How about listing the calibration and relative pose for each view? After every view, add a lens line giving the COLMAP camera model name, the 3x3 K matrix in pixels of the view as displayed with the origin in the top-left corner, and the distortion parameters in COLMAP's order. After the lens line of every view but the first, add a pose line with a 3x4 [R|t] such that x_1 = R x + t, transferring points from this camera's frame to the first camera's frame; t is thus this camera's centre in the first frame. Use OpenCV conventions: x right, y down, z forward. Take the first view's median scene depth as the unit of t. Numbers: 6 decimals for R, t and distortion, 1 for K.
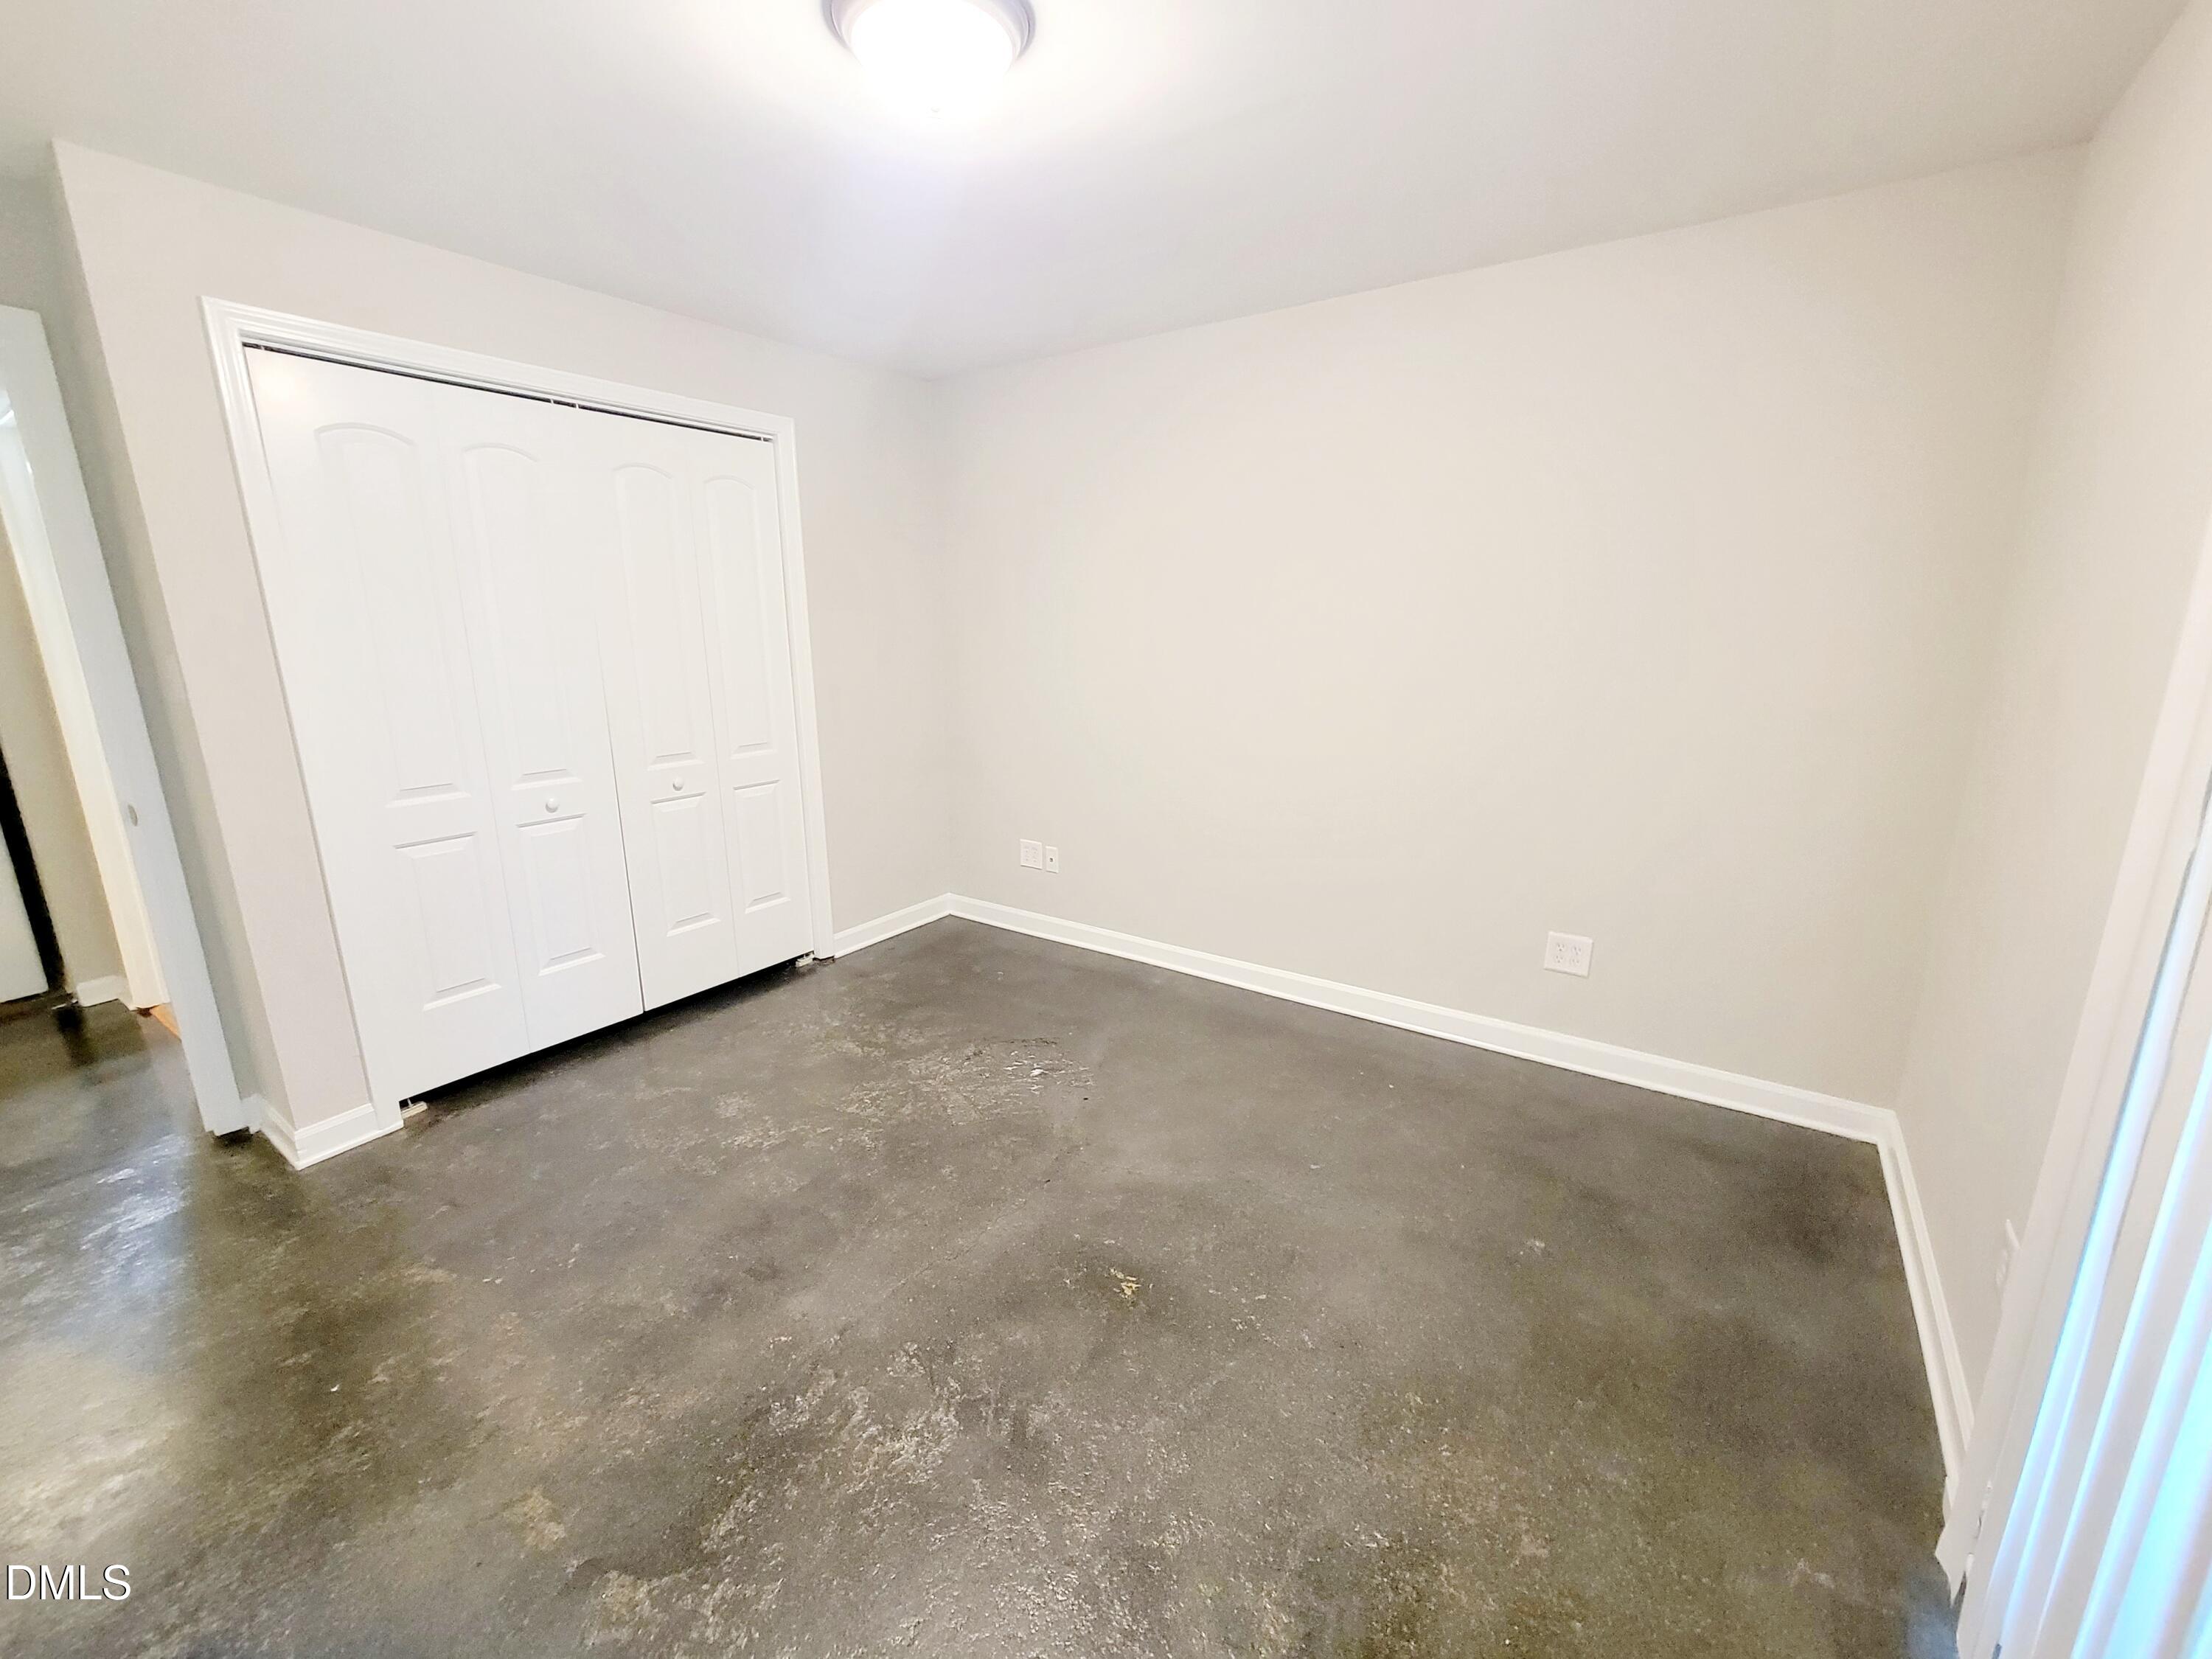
lens RADIAL K [[905.6, 0, 1094.9], [0, 905.6, 828.9], [0, 0, 1]] dist [0.005243, 0.000394]
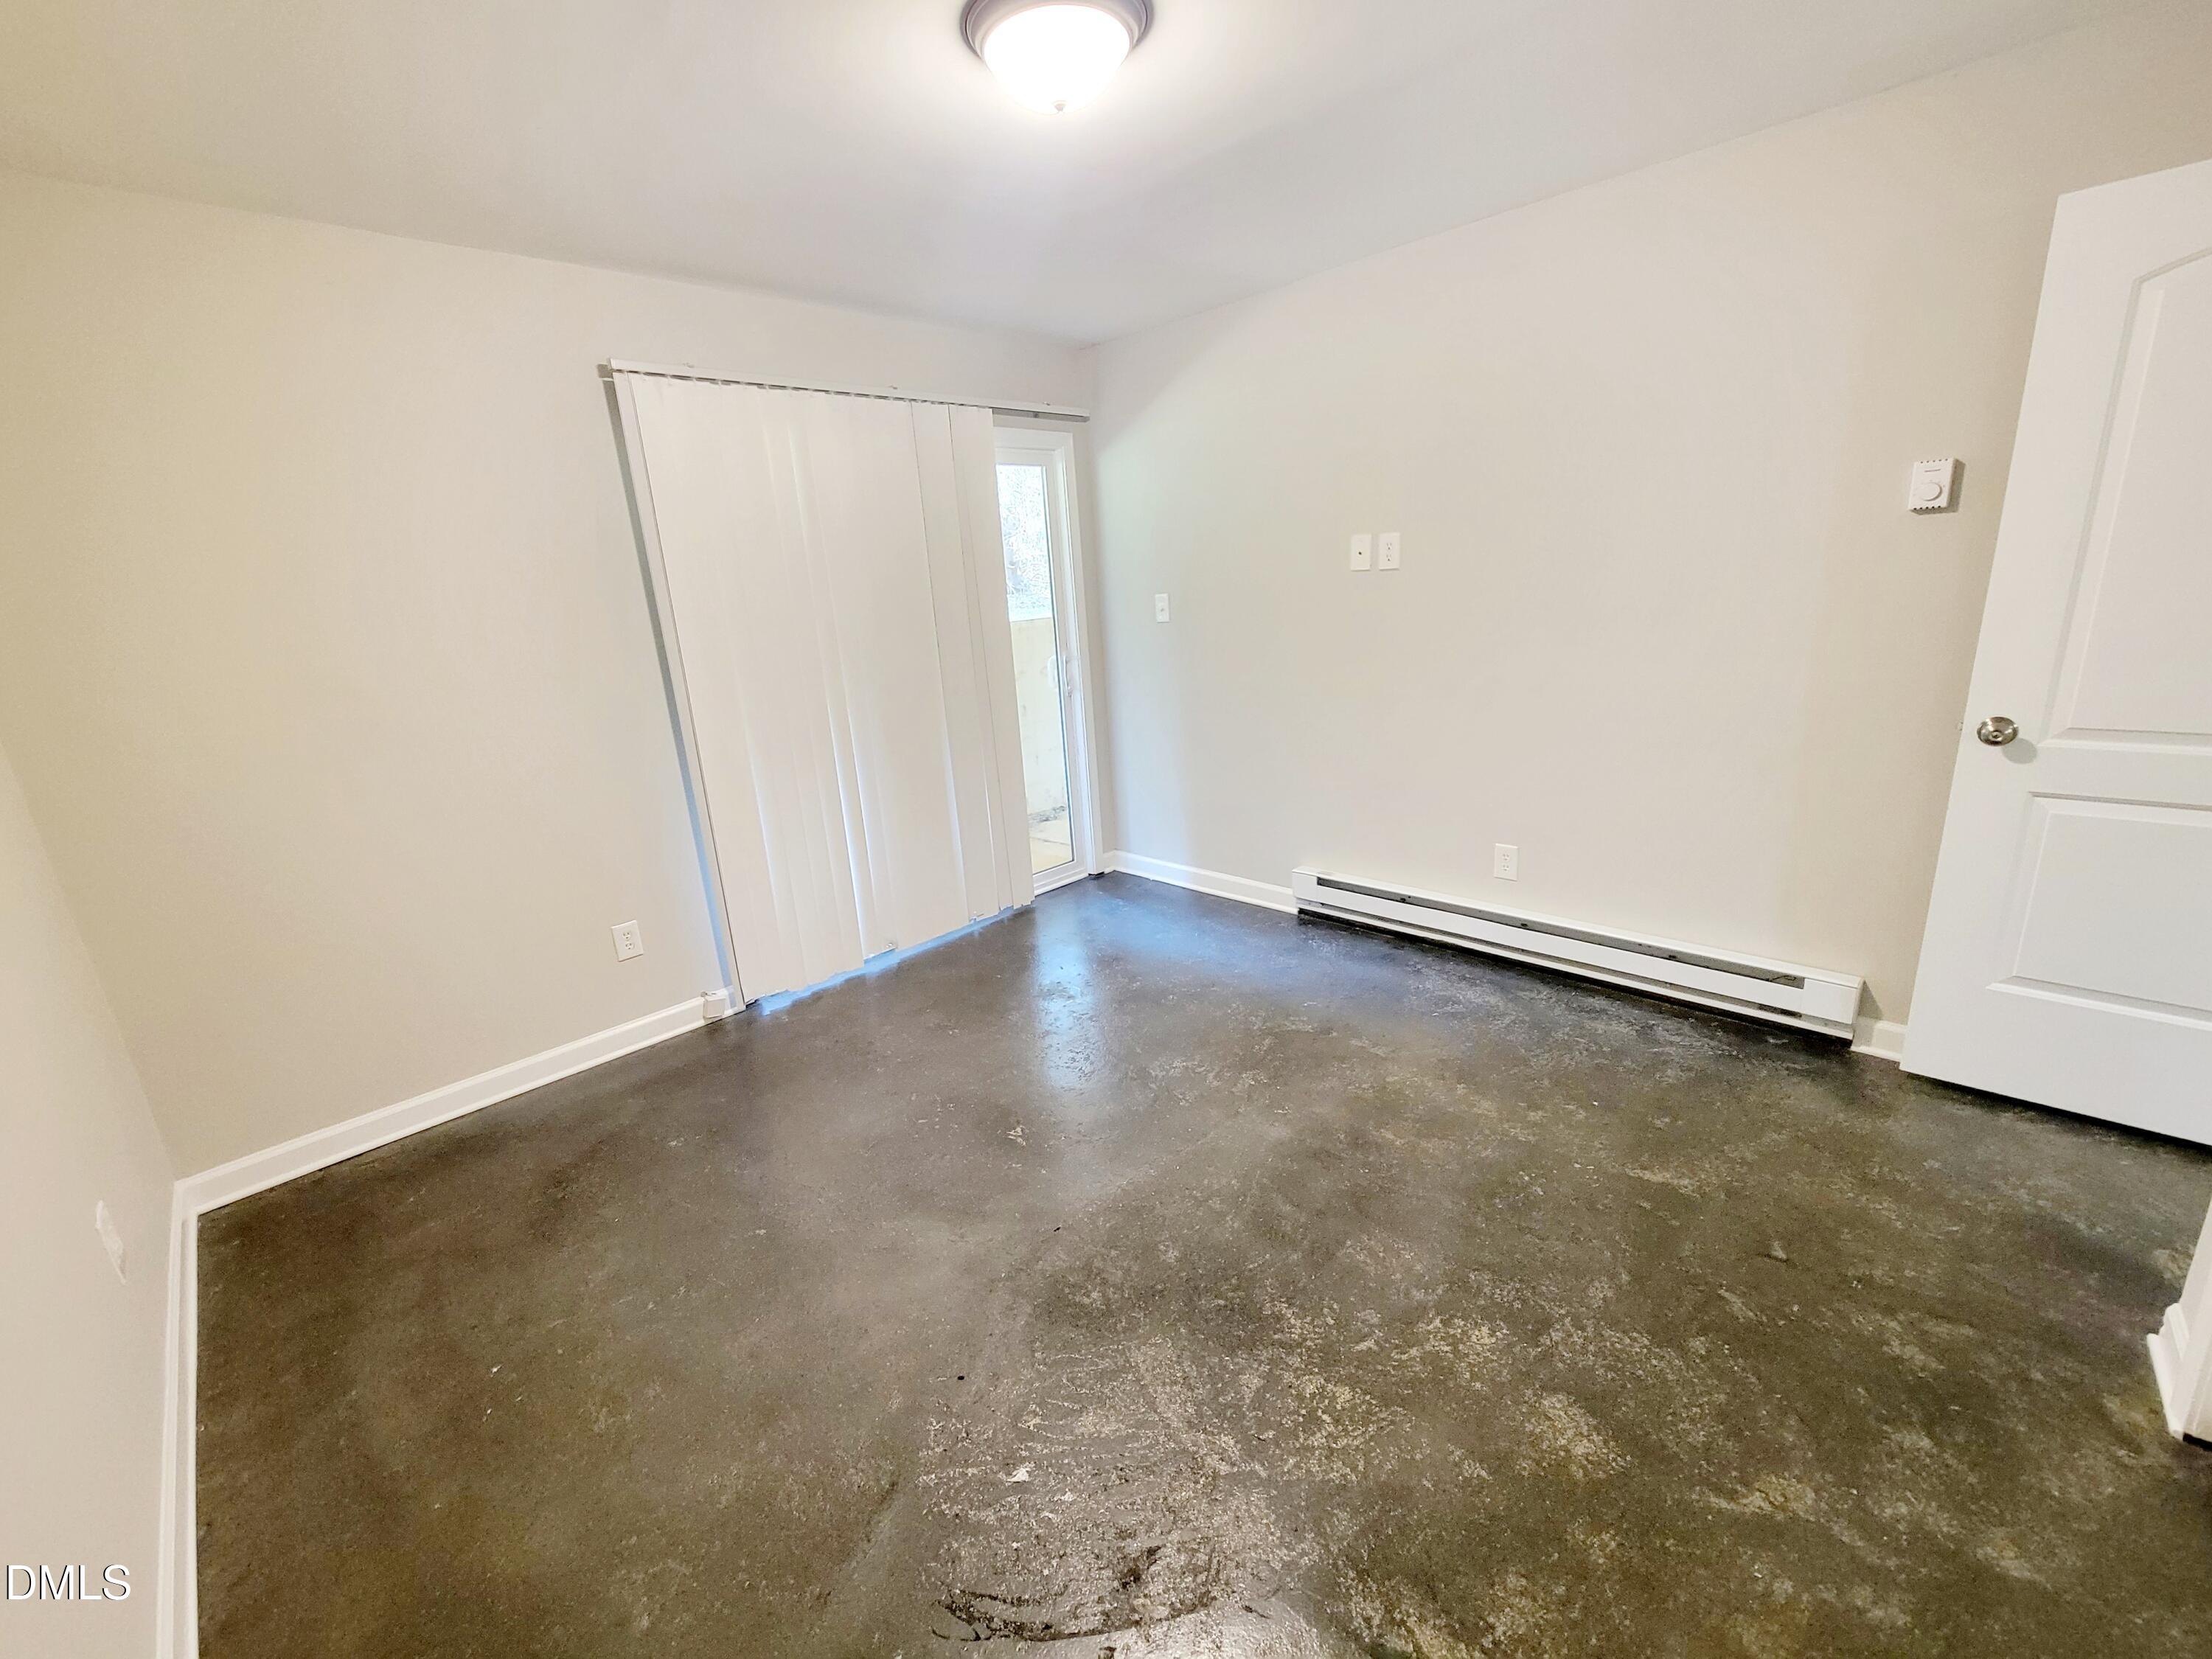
lens RADIAL K [[904.7, 0, 1090.9], [0, 904.7, 831.9], [0, 0, 1]] dist [-0.002788, -0.000686]
pose [[-0.980588, 0.025762, 0.194380, -0.259741], [0.116691, 0.873343, 0.472922, -0.353790], [-0.157577, 0.486424, -0.859396, 1.526505]]
